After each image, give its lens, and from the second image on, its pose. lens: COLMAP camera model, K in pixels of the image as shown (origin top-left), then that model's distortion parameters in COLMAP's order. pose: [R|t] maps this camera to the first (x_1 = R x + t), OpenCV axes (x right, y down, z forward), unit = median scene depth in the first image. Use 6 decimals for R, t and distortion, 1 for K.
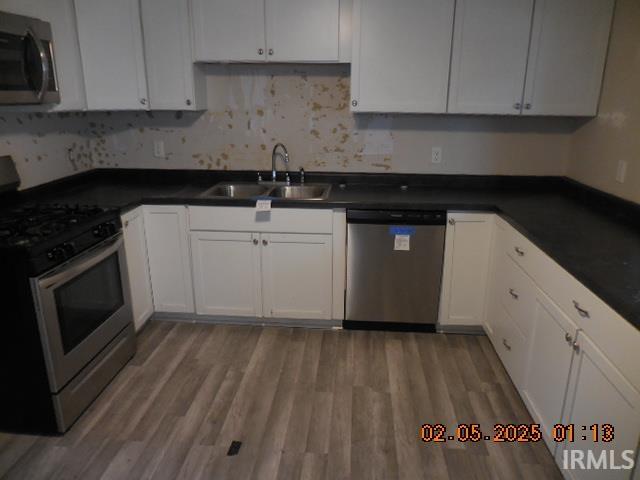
lens RADIAL K [[471.8, 0, 320.5], [0, 471.8, 242.1], [0, 0, 1]] dist [-0.029389, -0.002536]
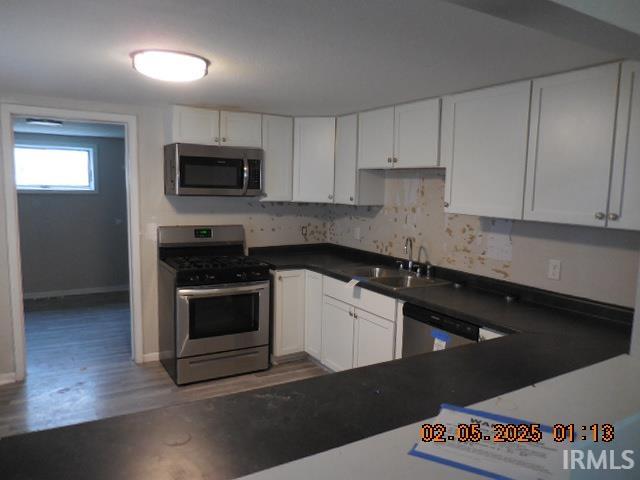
lens RADIAL K [[471.8, 0, 318.7], [0, 471.8, 239.0], [0, 0, 1]] dist [-0.029389, -0.002536]
pose [[0.575218, 0.098387, -0.812062, 0.672810], [-0.258637, 0.963687, -0.066446, -0.072822], [0.776036, 0.248250, 0.579776, 0.180605]]
